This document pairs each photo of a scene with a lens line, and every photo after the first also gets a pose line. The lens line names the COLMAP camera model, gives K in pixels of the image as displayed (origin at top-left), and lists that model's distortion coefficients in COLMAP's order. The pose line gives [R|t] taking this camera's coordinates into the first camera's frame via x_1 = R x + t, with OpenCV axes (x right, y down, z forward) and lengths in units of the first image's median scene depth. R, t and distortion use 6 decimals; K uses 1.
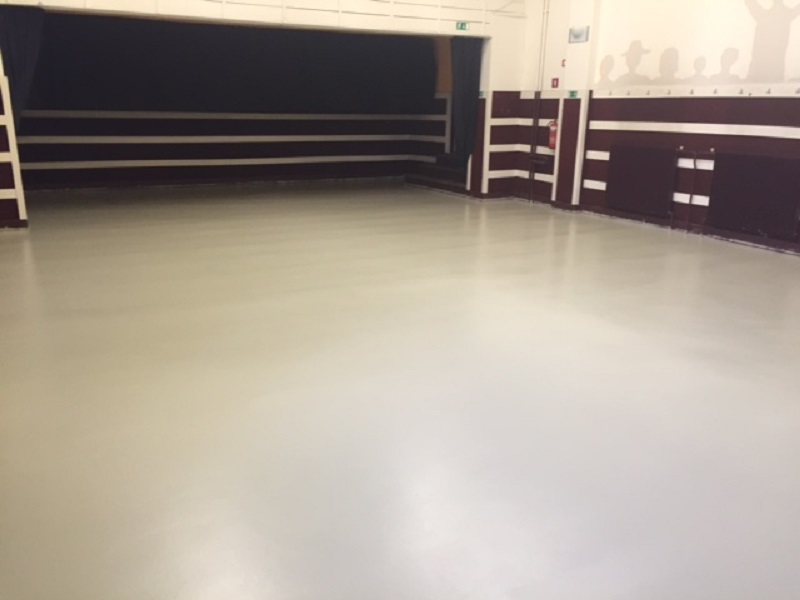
lens RADIAL K [[693.2, 0, 400.0], [0, 693.2, 300.0], [0, 0, 1]] dist [0.117860, -0.154110]
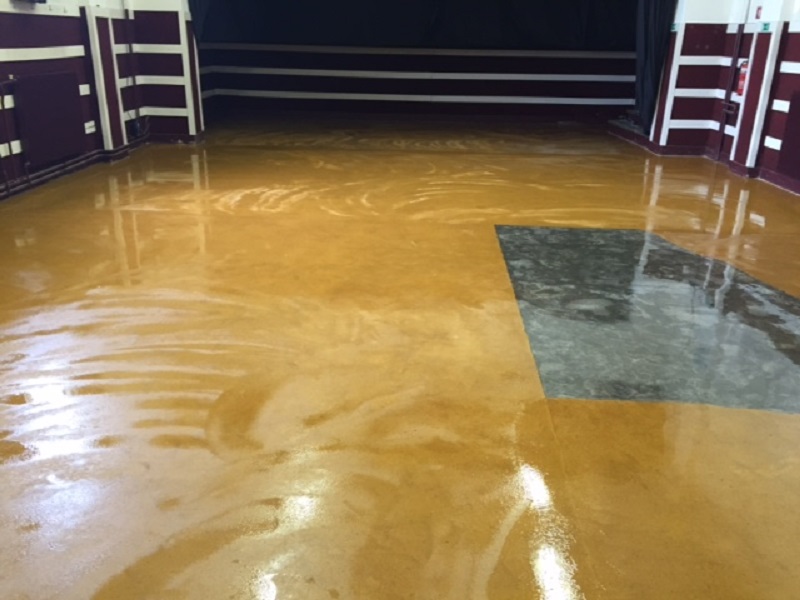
lens RADIAL K [[693.2, 0, 400.0], [0, 693.2, 300.0], [0, 0, 1]] dist [0.117860, -0.154110]
pose [[0.864486, 0.181890, -0.468594, 0.295080], [-0.146713, 0.982945, 0.110879, -0.016314], [0.480770, -0.027104, 0.876428, 0.084098]]
